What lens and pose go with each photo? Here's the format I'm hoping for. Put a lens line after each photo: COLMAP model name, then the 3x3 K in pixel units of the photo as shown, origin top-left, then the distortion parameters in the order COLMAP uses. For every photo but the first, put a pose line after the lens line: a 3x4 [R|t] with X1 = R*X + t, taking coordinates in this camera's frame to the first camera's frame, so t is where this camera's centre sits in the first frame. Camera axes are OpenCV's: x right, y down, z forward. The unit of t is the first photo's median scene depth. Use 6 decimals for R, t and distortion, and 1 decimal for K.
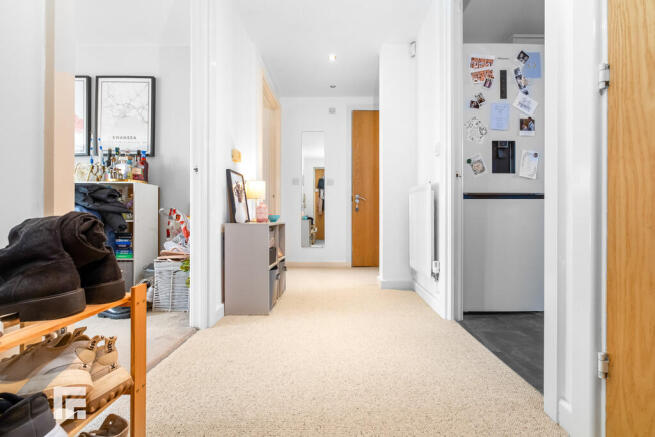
lens RADIAL K [[281.1, 0, 327.9], [0, 281.1, 221.5], [0, 0, 1]] dist [-0.001916, -0.000012]
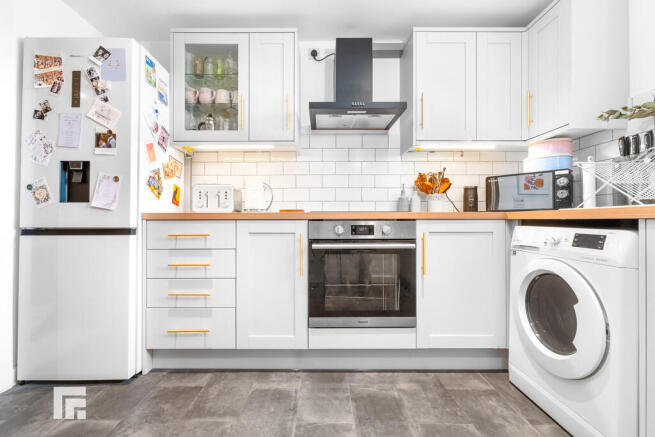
lens RADIAL K [[281.1, 0, 326.5], [0, 281.1, 218.3], [0, 0, 1]] dist [-0.001916, -0.000012]
pose [[0.999991, -0.003348, 0.002630, 1.321859], [0.003361, 0.999980, -0.005295, -0.120961], [-0.002612, 0.005304, 0.999983, 0.217346]]
